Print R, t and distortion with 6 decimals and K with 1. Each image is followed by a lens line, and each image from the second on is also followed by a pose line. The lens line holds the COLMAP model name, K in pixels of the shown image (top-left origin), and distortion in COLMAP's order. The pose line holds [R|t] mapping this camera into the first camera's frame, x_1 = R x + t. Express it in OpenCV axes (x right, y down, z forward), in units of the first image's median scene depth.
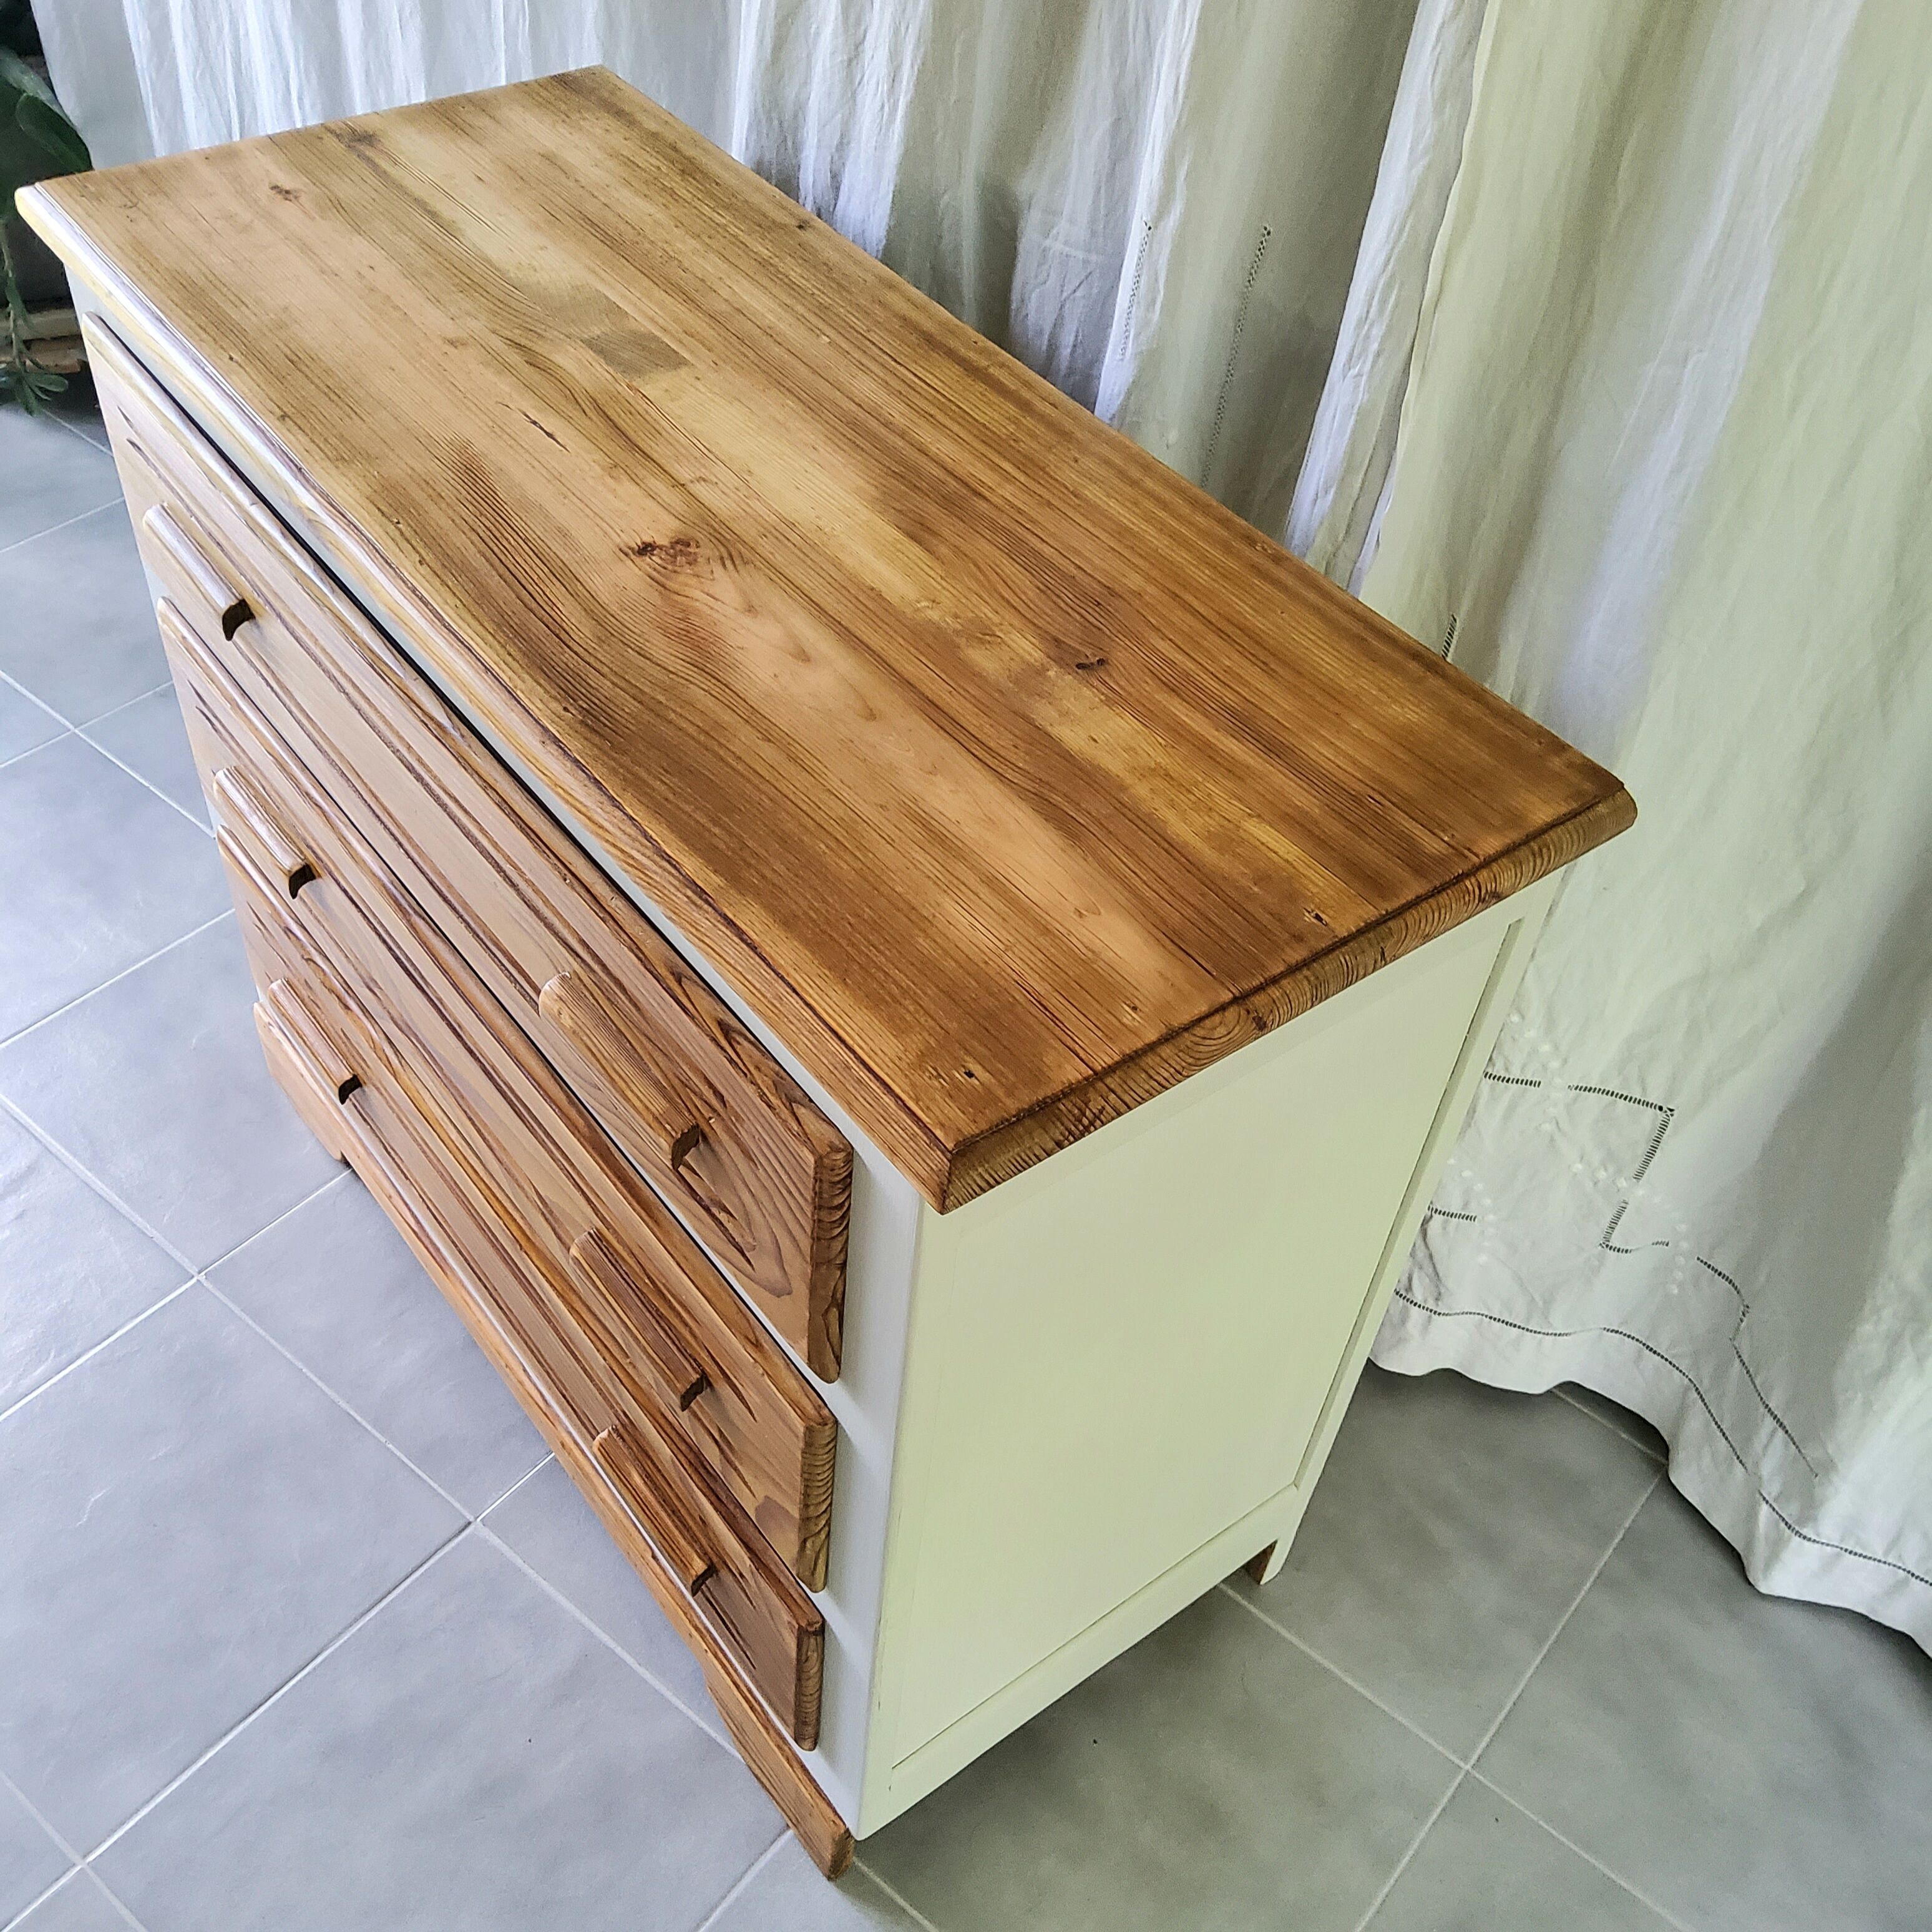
lens RADIAL K [[1979.0, 0, 934.0], [0, 1979.0, 1016.8], [0, 0, 1]] dist [0.104126, -0.222739]
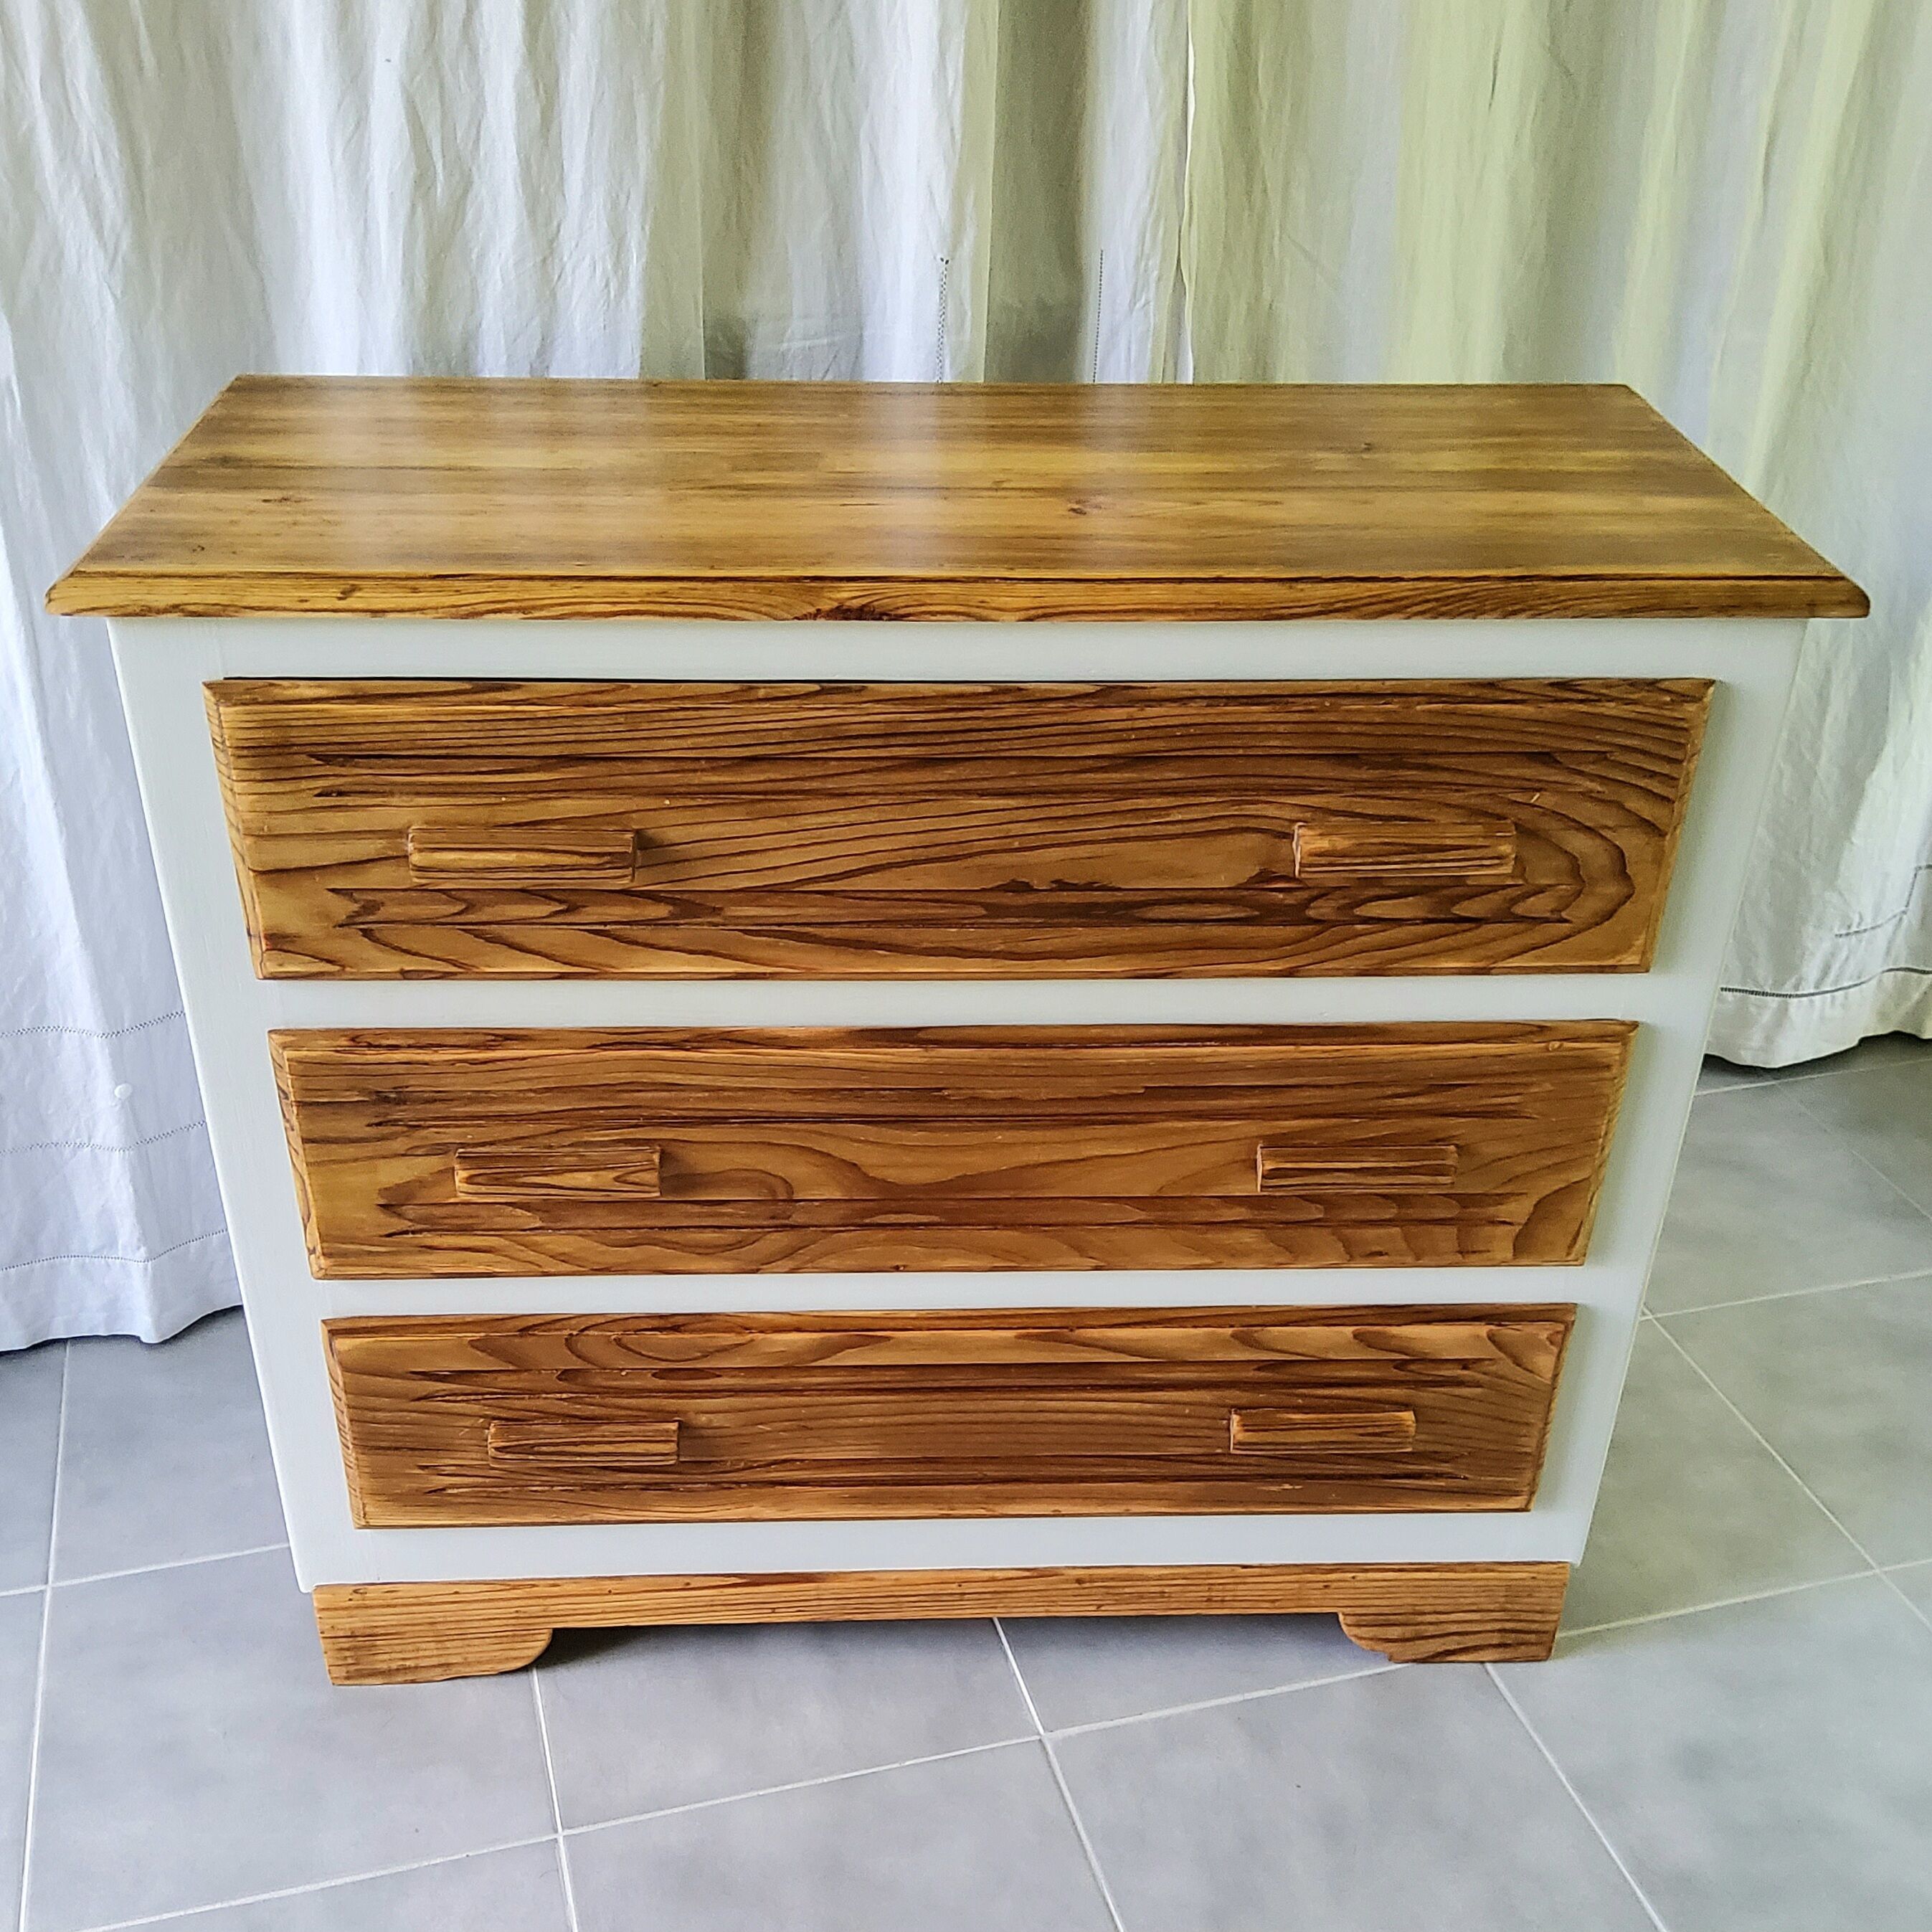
lens RADIAL K [[2263.7, 0, 950.2], [0, 2263.7, 1255.5], [0, 0, 1]] dist [0.167597, -0.469624]
pose [[0.569347, -0.513640, 0.641886, -1.174361], [0.613289, 0.785331, 0.084444, -0.055759], [-0.547467, 0.345584, 0.762136, 0.196813]]
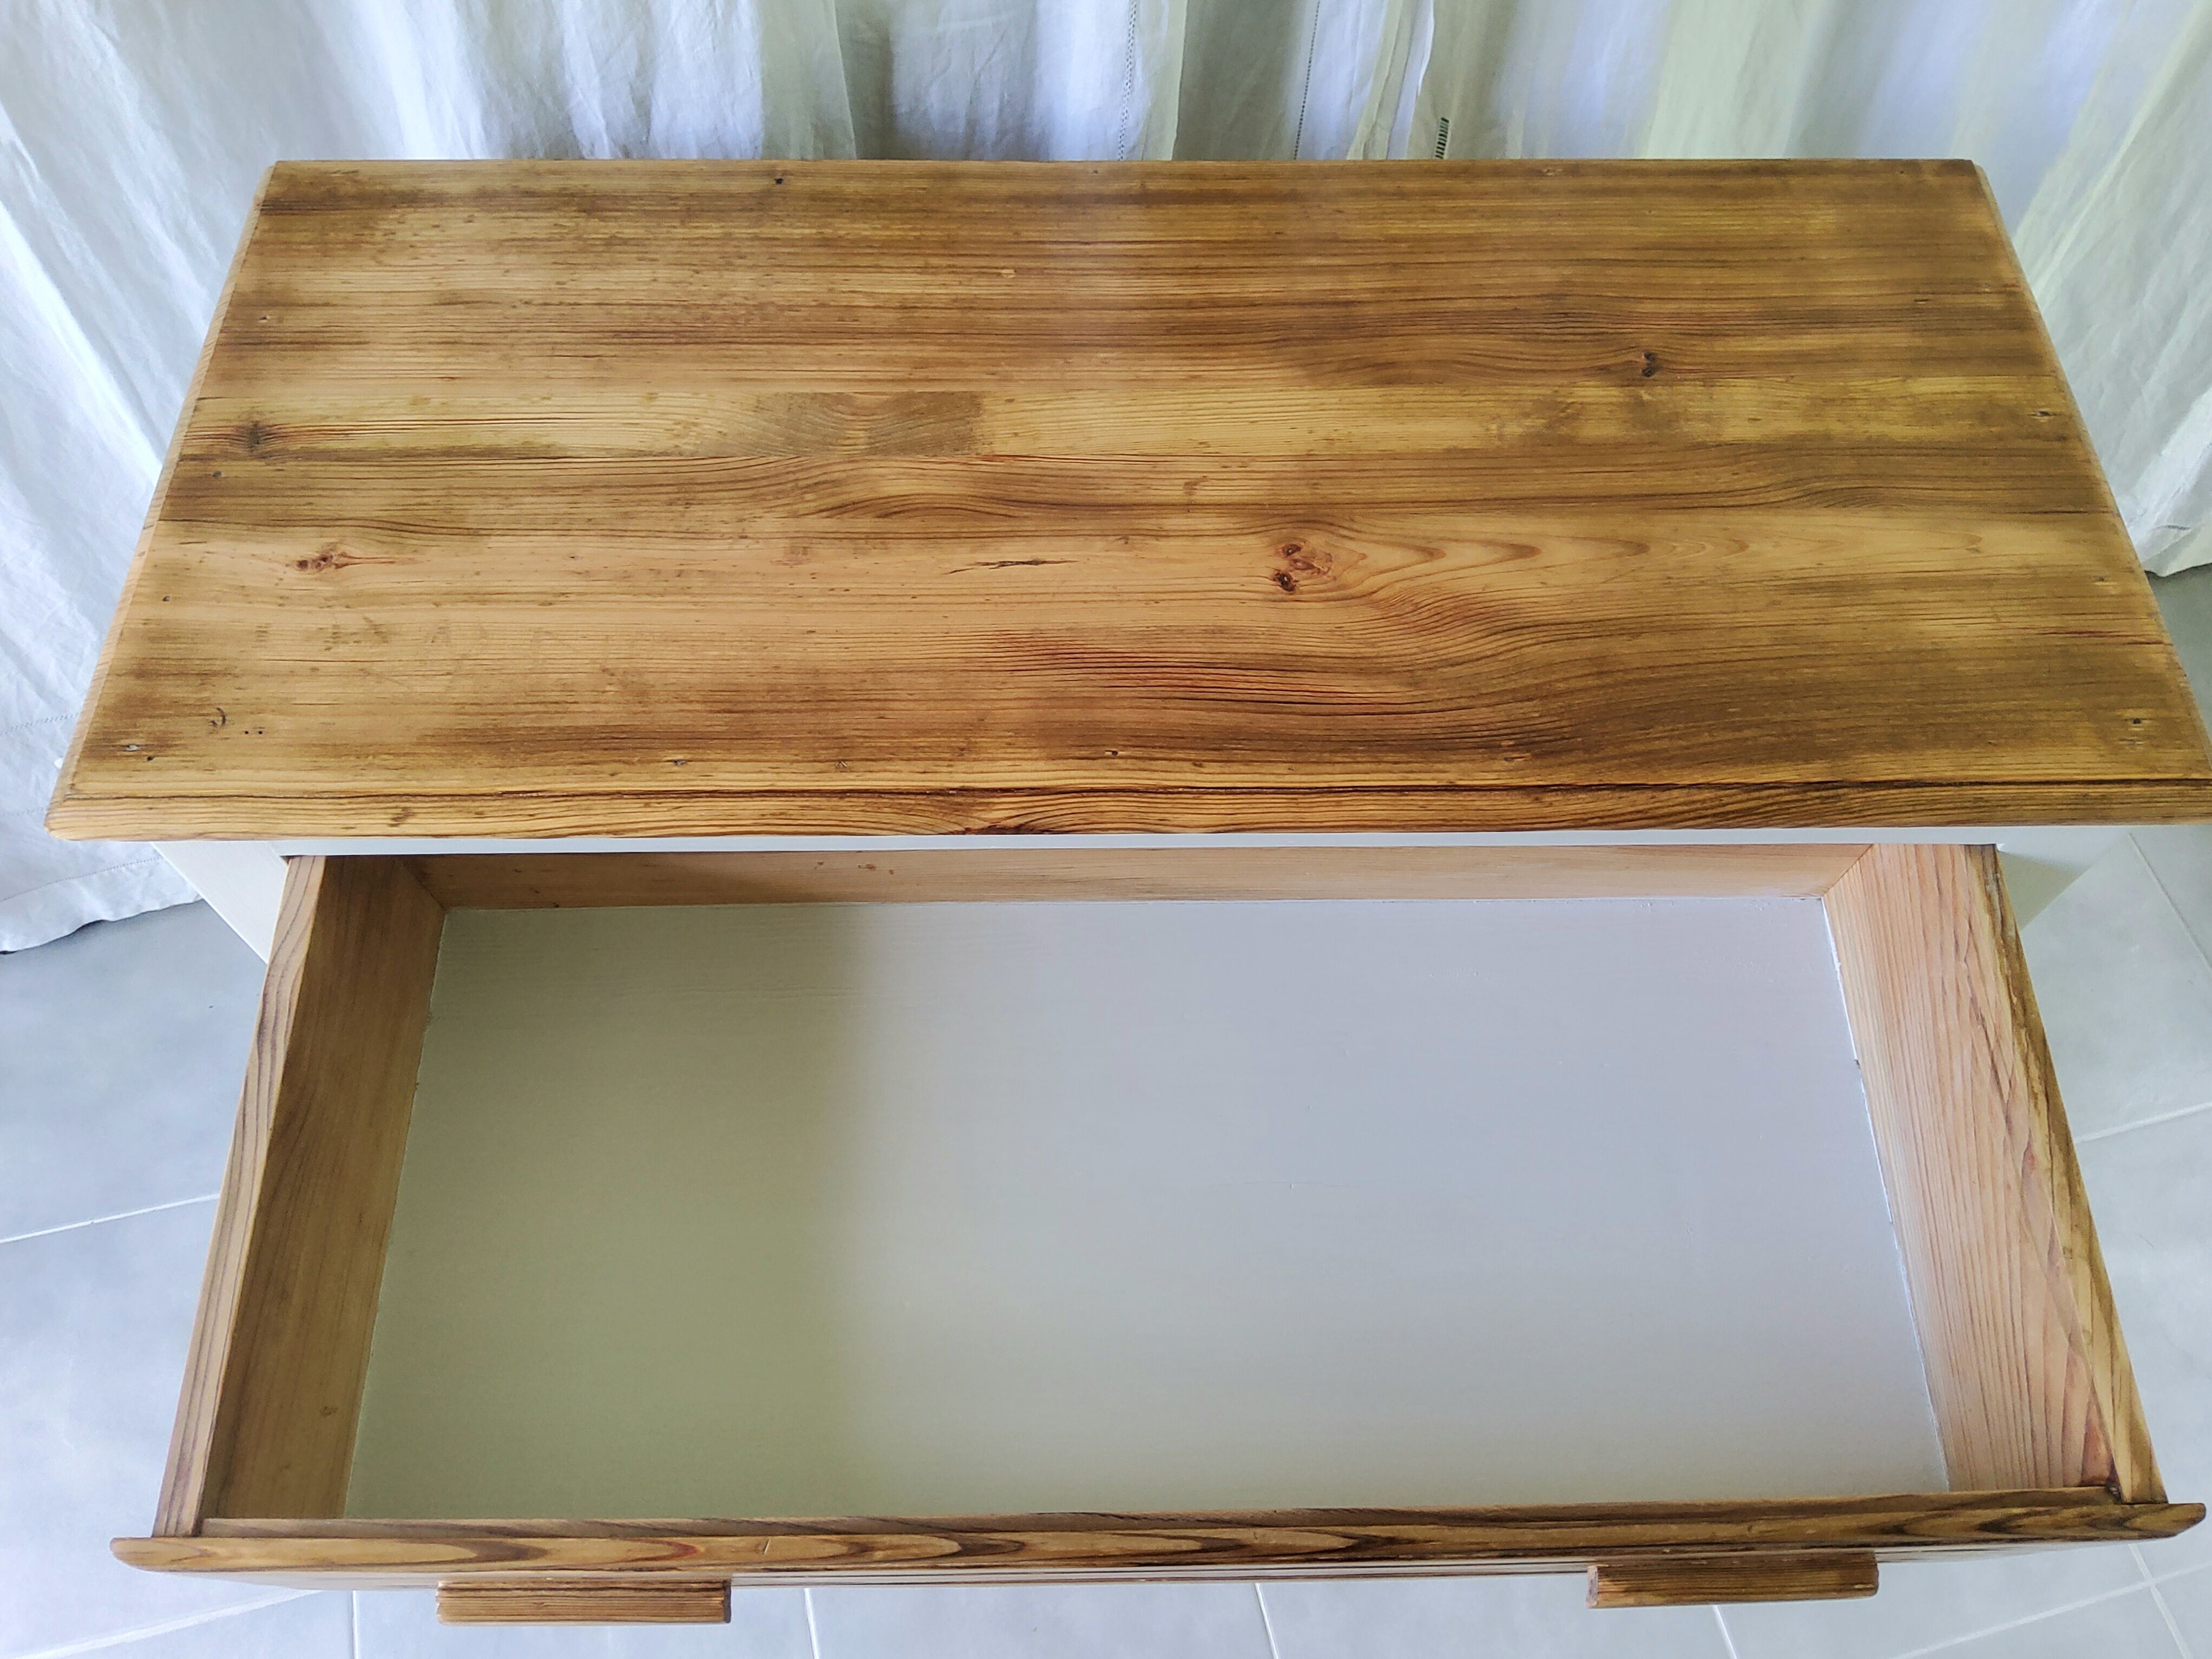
lens RADIAL K [[1688.5, 0, 1106.0], [0, 1688.5, 829.5], [0, 0, 1]] dist [0.165377, -0.330125]
pose [[0.589539, -0.730675, 0.344322, -0.525645], [0.605675, 0.681918, 0.410056, -0.507316], [-0.534417, -0.033197, 0.844569, 0.360644]]
